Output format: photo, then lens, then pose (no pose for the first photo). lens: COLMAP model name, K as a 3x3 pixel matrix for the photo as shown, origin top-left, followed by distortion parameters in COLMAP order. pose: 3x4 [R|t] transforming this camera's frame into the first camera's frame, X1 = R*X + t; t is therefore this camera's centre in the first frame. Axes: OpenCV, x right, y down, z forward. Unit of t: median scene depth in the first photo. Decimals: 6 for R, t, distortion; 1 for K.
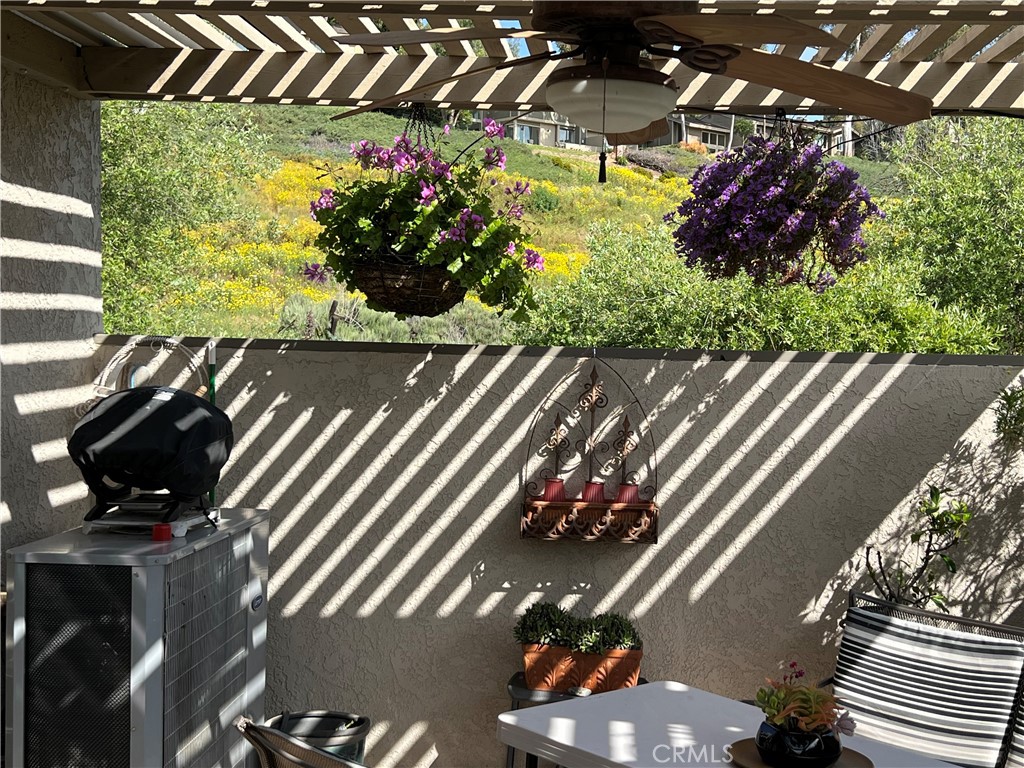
lens RADIAL K [[1349.9, 0, 512.0], [0, 1349.9, 384.0], [0, 0, 1]] dist [0.152807, -0.466438]
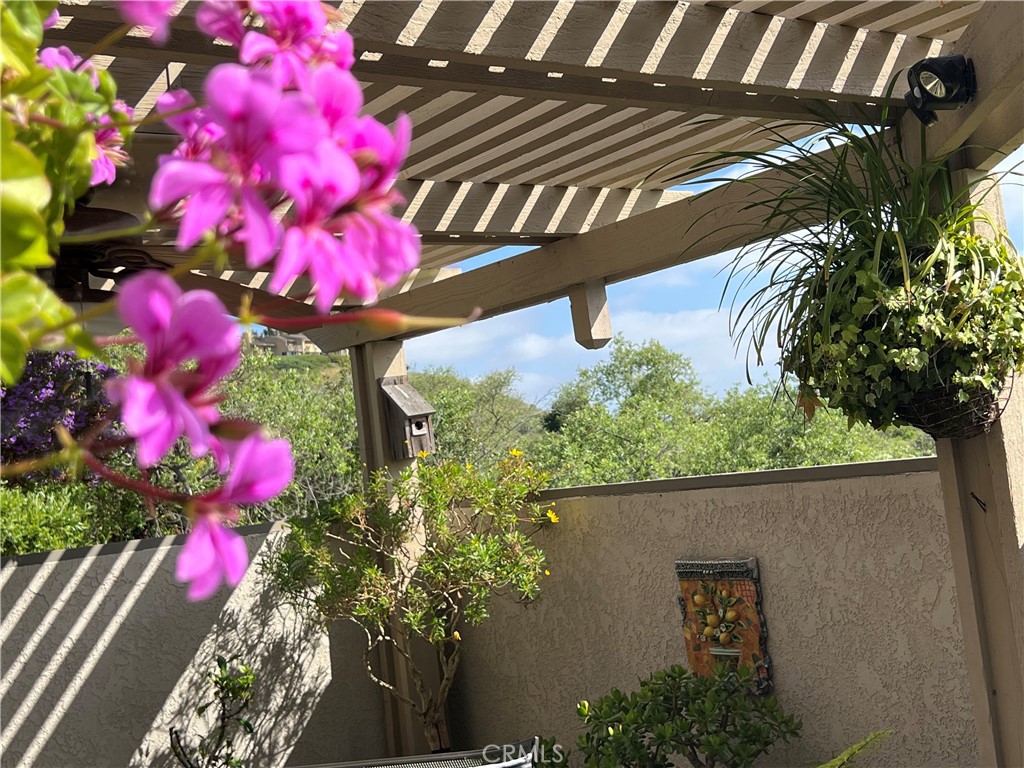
lens RADIAL K [[1349.9, 0, 512.0], [0, 1349.9, 384.0], [0, 0, 1]] dist [0.152807, -0.466438]
pose [[0.760354, -0.066503, 0.646096, -0.180168], [0.150695, 0.985663, -0.075890, -0.018261], [-0.631786, 0.155066, 0.759474, 0.013854]]
